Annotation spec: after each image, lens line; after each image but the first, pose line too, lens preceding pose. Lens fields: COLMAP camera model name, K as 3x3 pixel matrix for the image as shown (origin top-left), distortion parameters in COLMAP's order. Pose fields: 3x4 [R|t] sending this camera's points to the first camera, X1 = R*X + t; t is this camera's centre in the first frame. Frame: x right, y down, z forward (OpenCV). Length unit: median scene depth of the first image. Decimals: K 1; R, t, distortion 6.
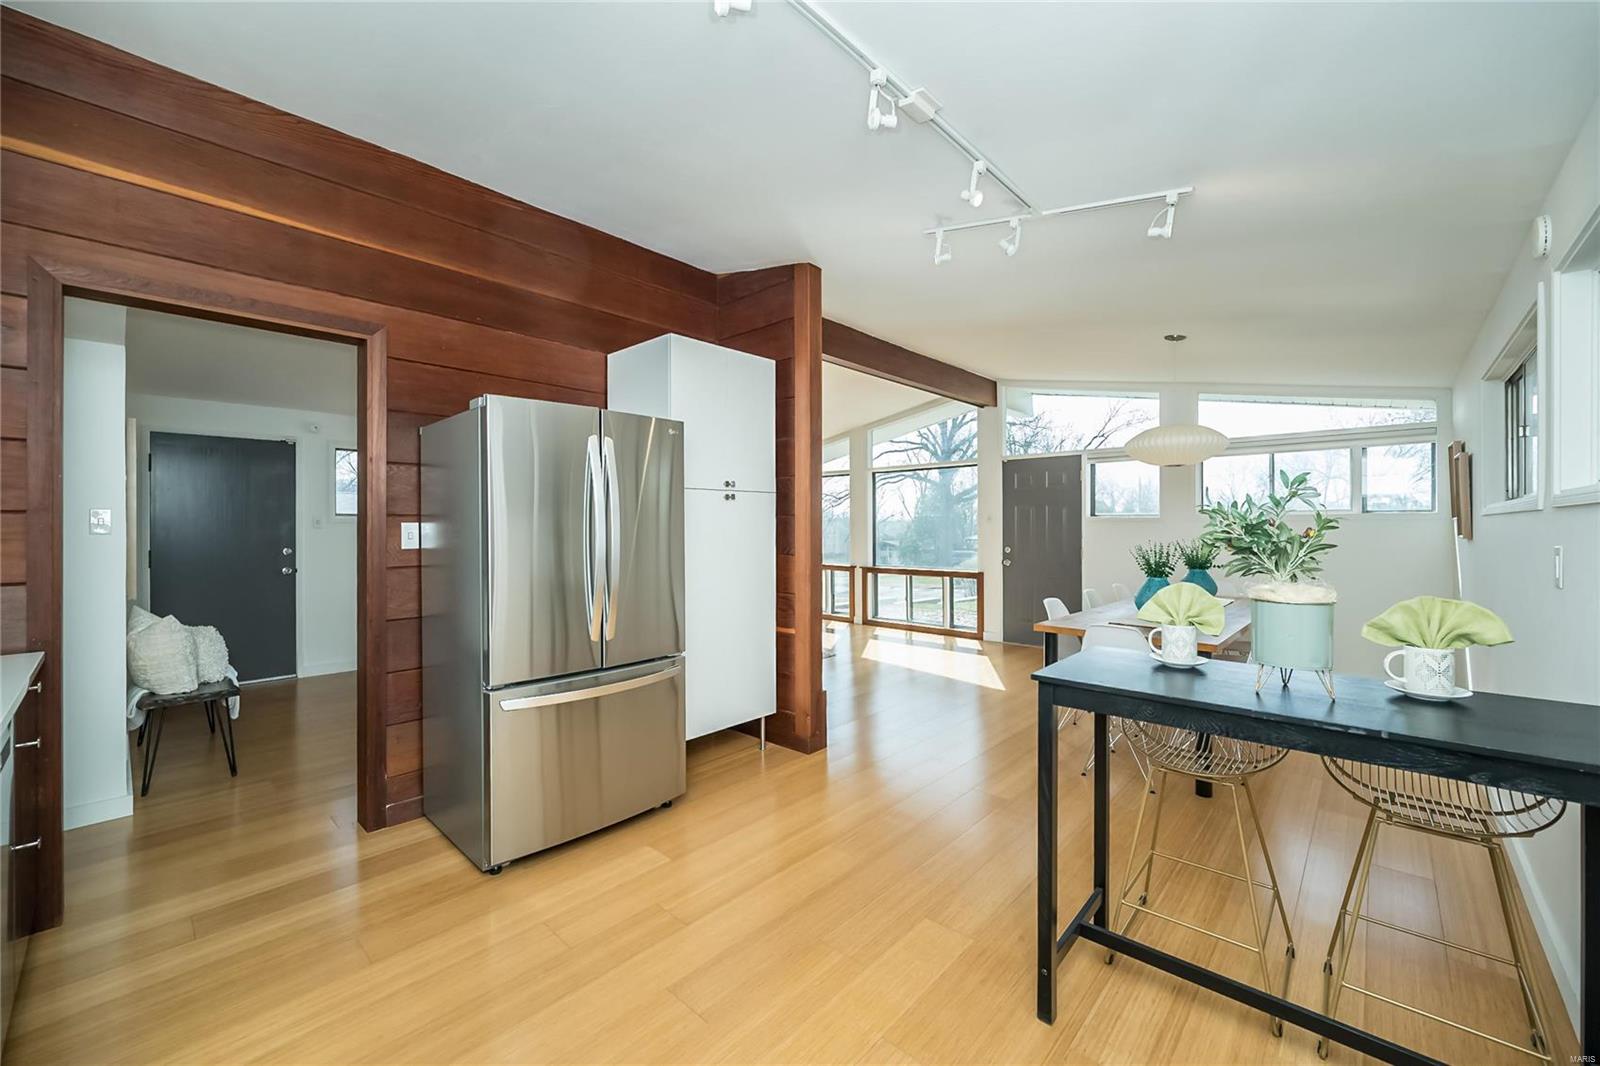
lens RADIAL K [[638.3, 0, 799.8], [0, 638.3, 526.9], [0, 0, 1]] dist [-0.003662, -0.000267]
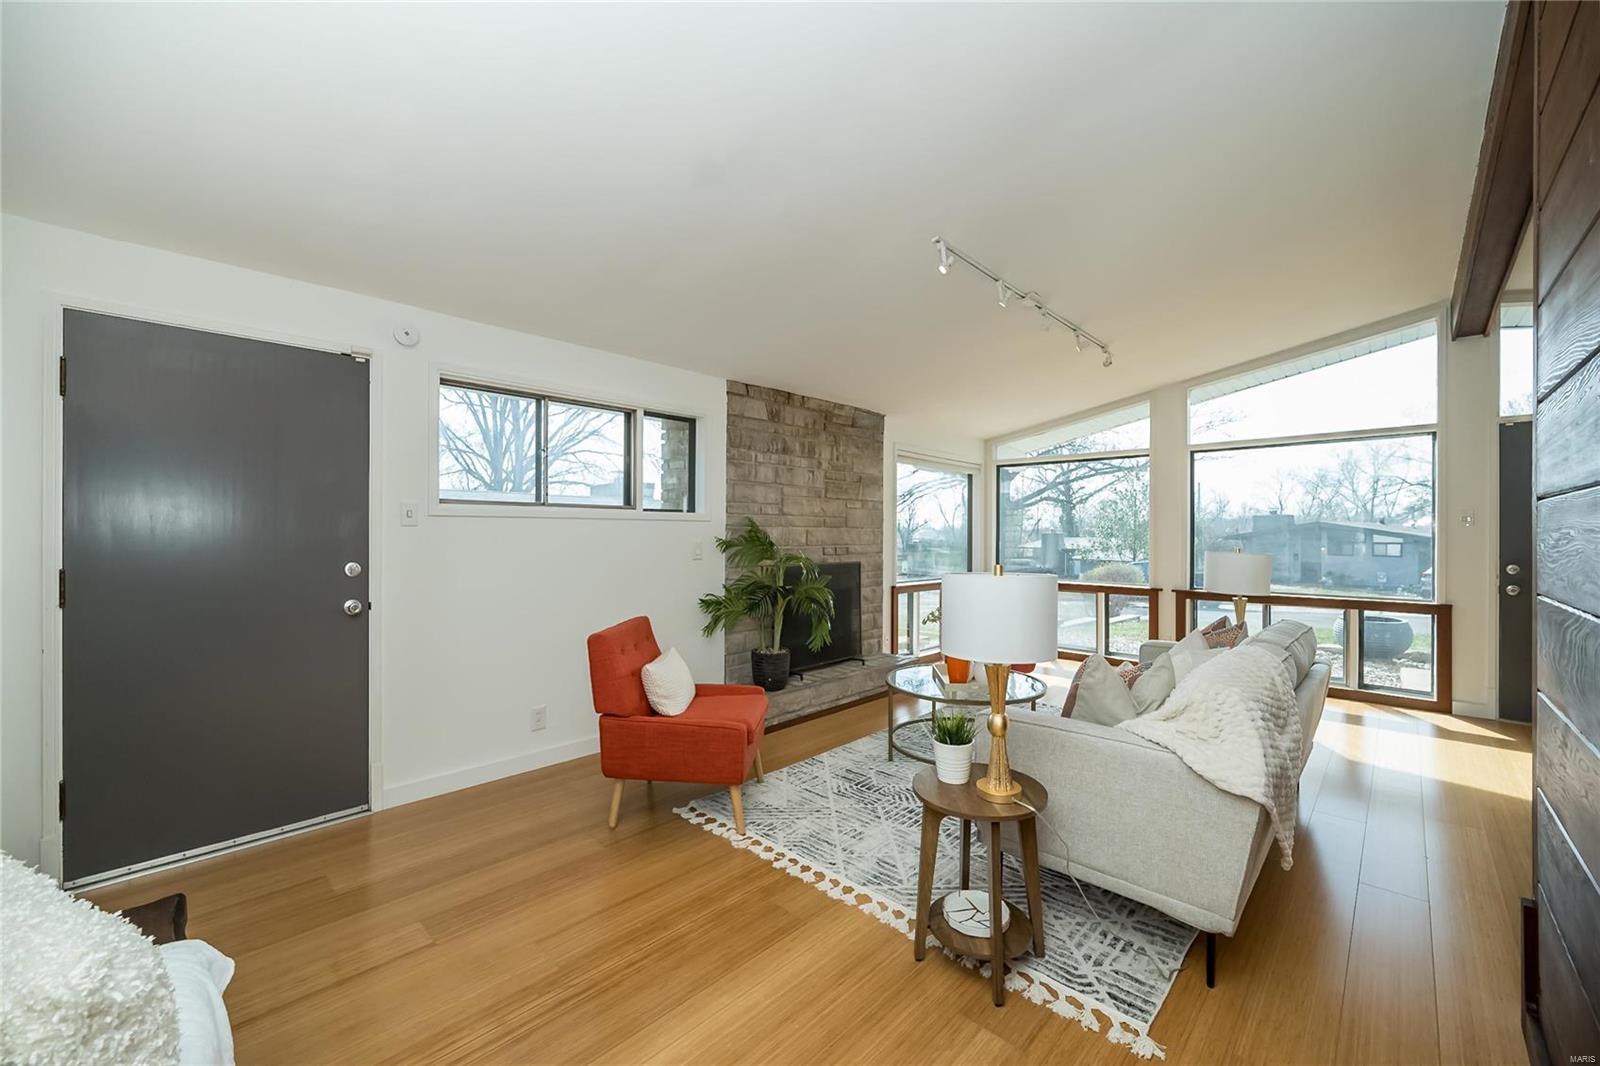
lens RADIAL K [[619.2, 0, 800.0], [0, 619.2, 533.0], [0, 0, 1]] dist [-0.001974, -0.000127]
pose [[0.999872, 0.005512, -0.015022, -0.318726], [-0.005541, 0.999983, -0.001884, 0.006146], [0.015011, 0.001967, 0.999885, 0.368792]]
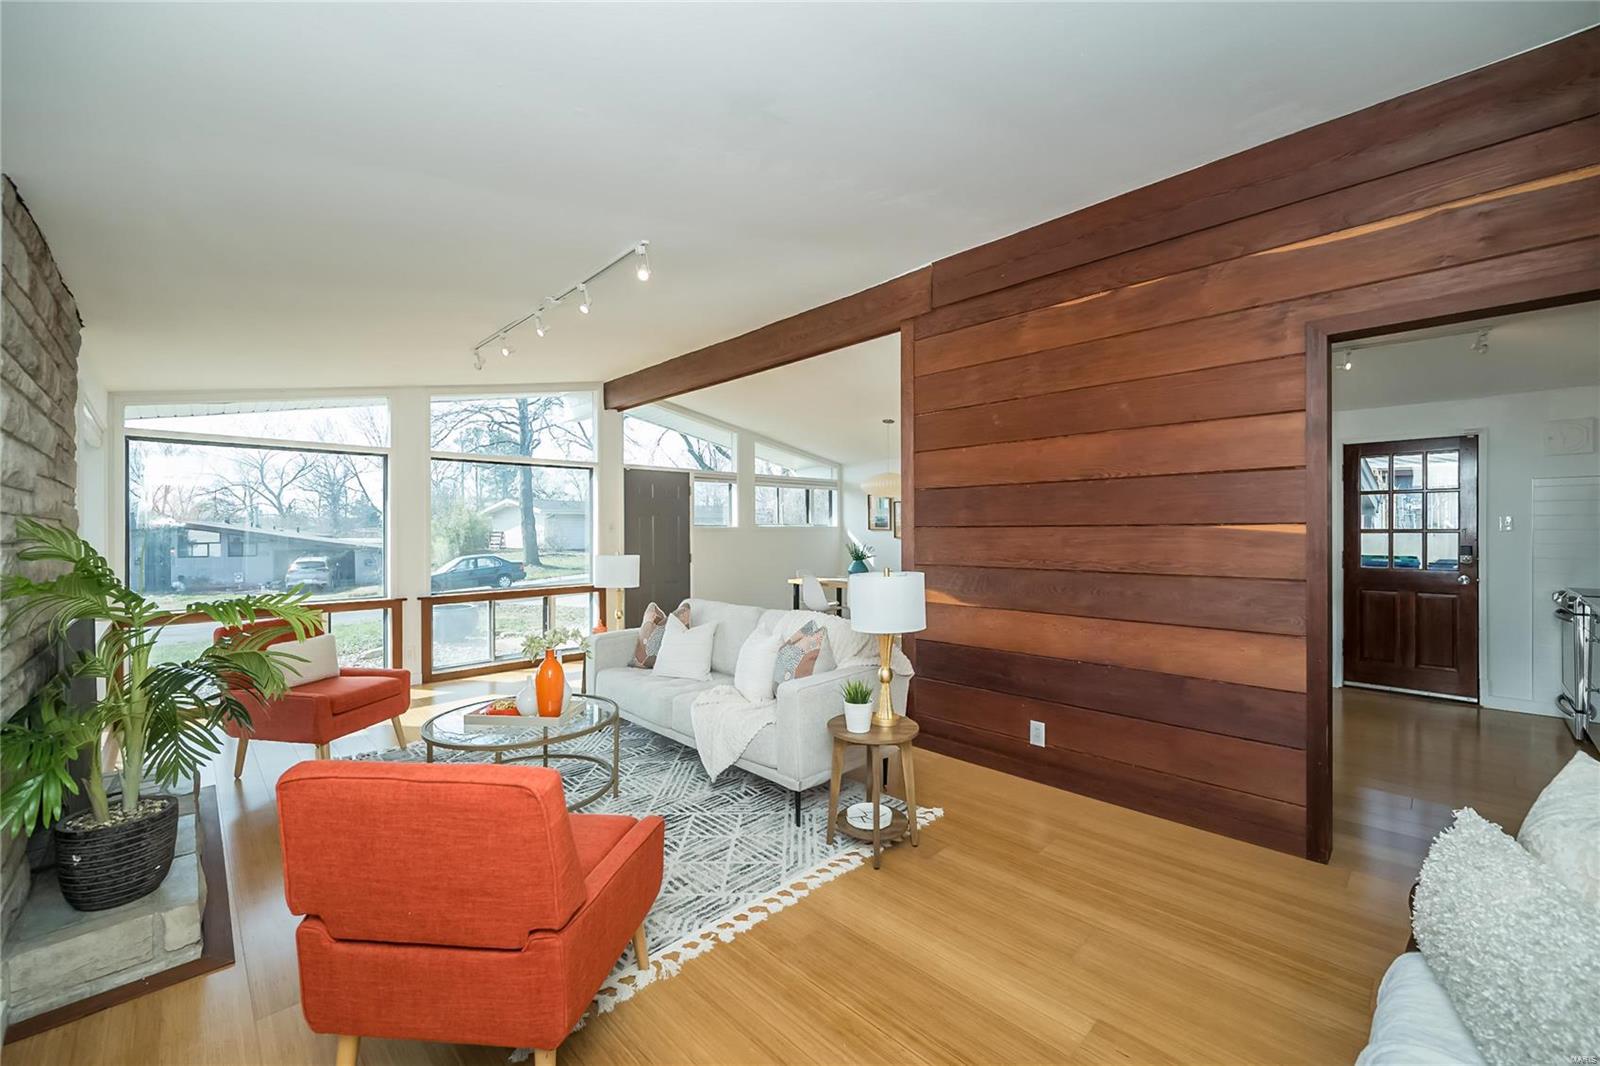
lens RADIAL K [[658.6, 0, 791.3], [0, 658.6, 526.3], [0, 0, 1]] dist [-0.010855, -0.000614]
pose [[0.034651, 0.006111, 0.999381, -0.686449], [0.008351, 0.999945, -0.006404, -0.005855], [-0.999365, 0.008567, 0.034598, 0.704544]]
